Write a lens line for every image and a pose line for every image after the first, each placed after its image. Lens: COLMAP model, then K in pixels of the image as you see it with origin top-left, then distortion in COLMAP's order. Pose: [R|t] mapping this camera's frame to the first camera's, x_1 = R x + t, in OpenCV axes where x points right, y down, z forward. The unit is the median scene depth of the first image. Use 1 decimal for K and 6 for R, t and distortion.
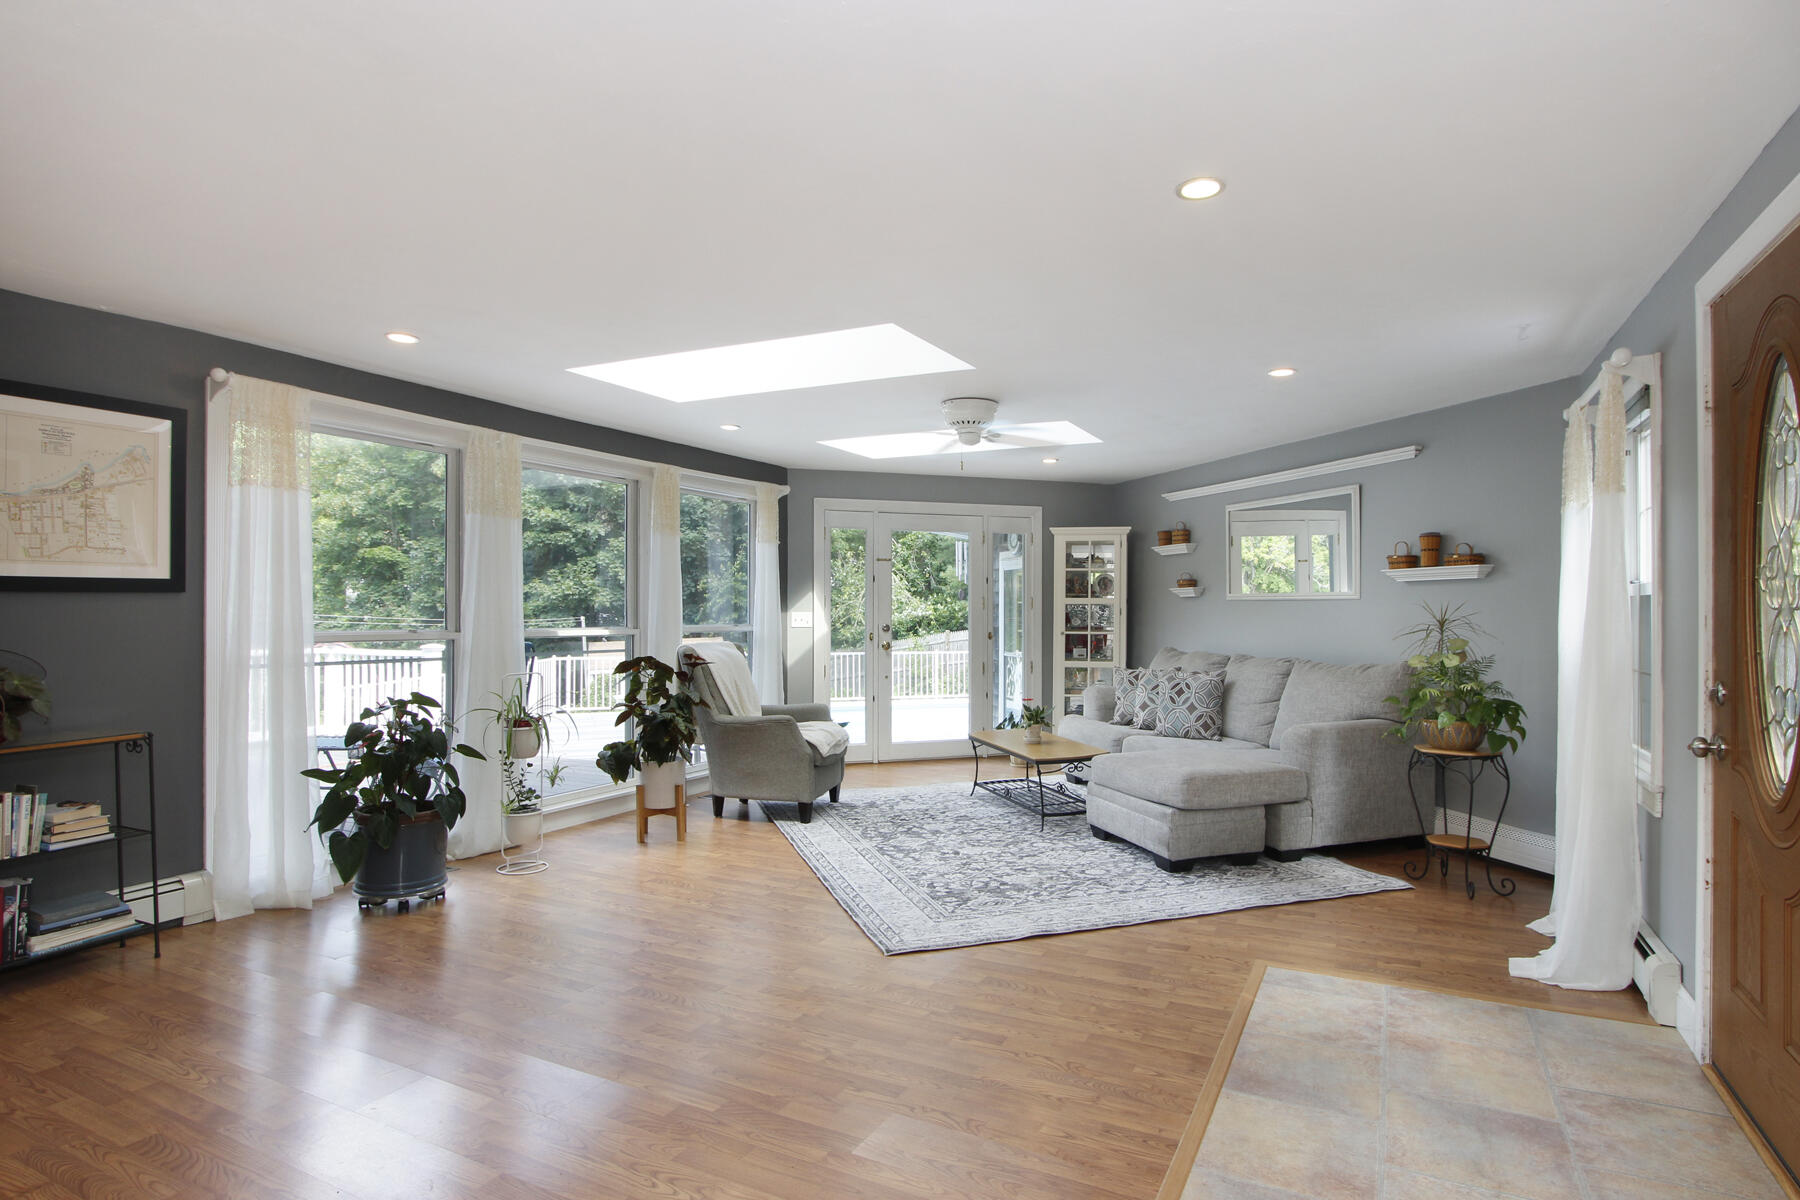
lens RADIAL K [[914.6, 0, 902.6], [0, 914.6, 618.8], [0, 0, 1]] dist [-0.040554, 0.000003]
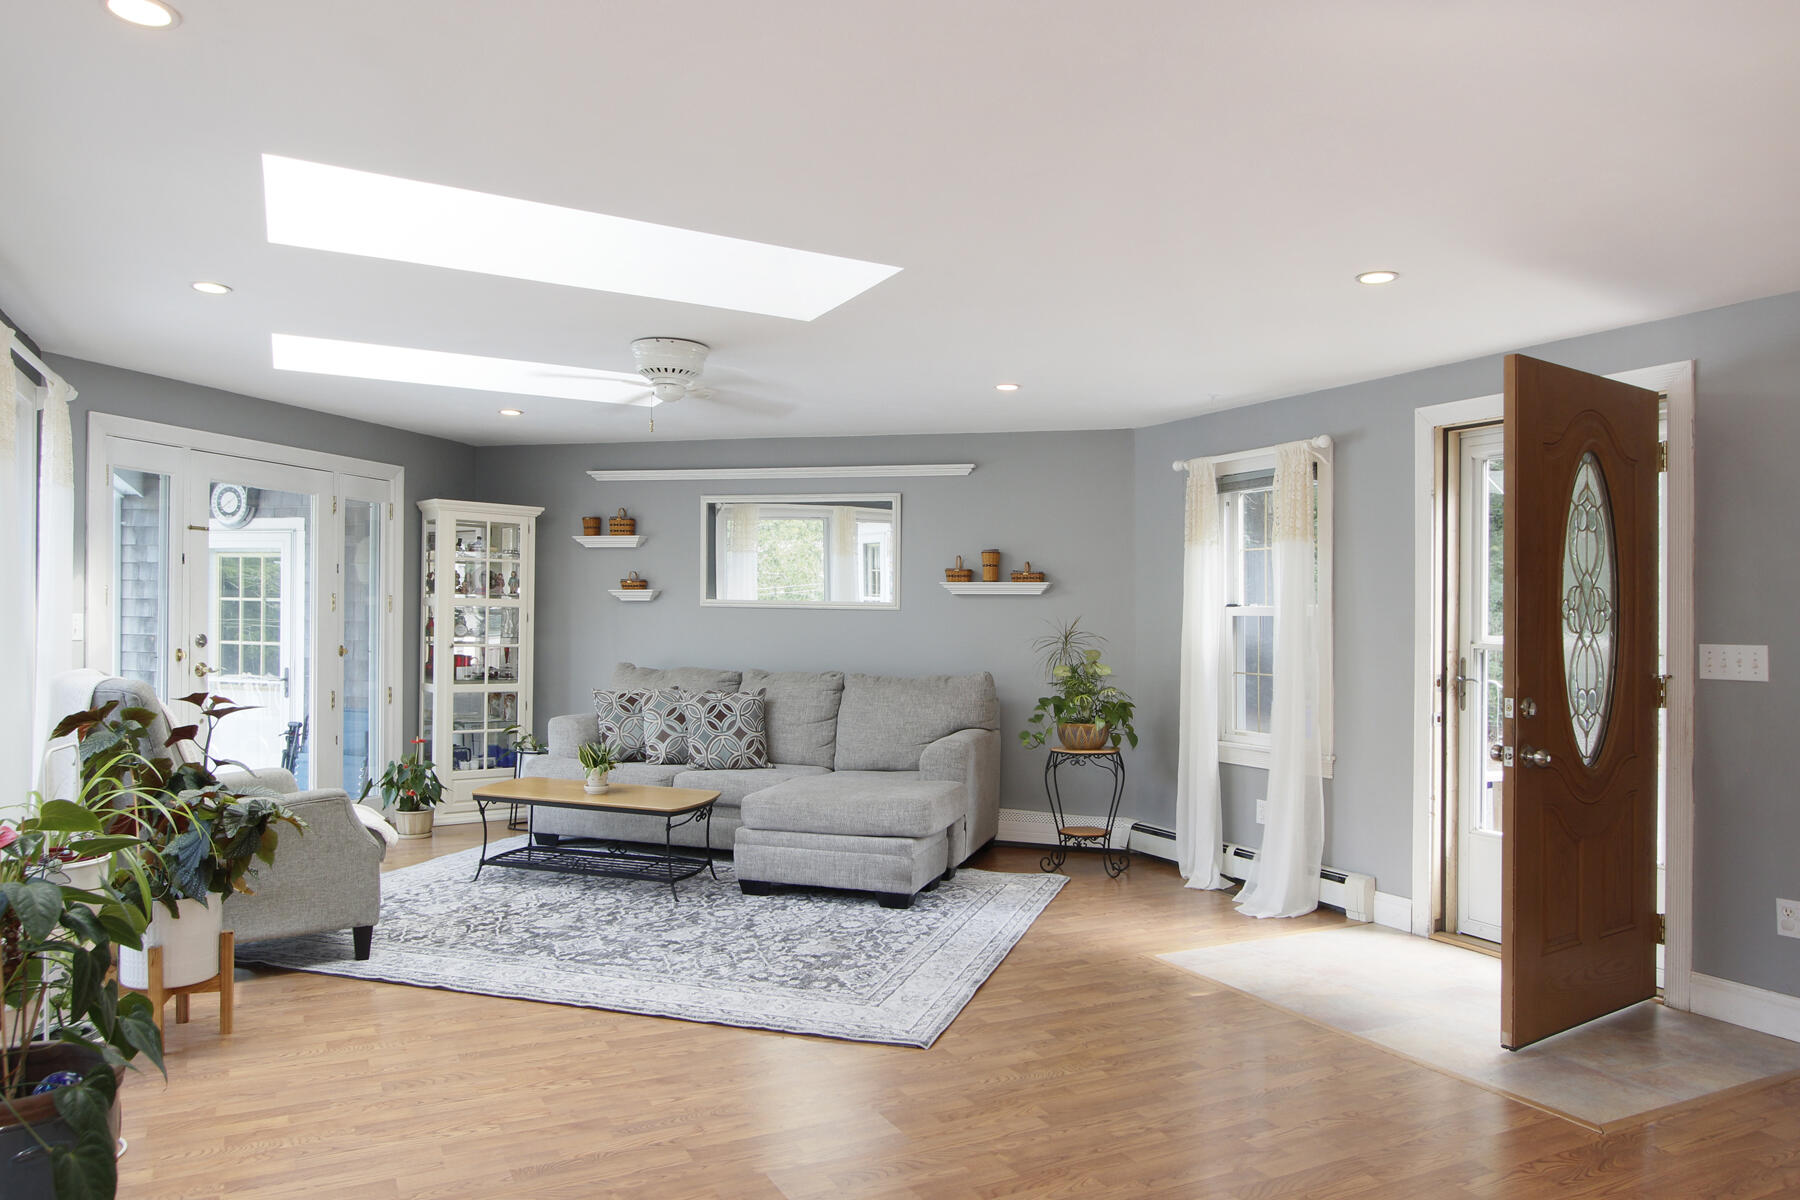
lens RADIAL K [[1174.5, 0, 901.5], [0, 1174.5, 636.1], [0, 0, 1]] dist [-0.029826, 0.054944]
pose [[0.606165, -0.003384, 0.795332, -0.577627], [-0.007460, 0.999923, 0.009941, -0.007201], [-0.795304, -0.011959, 0.606093, 0.256791]]
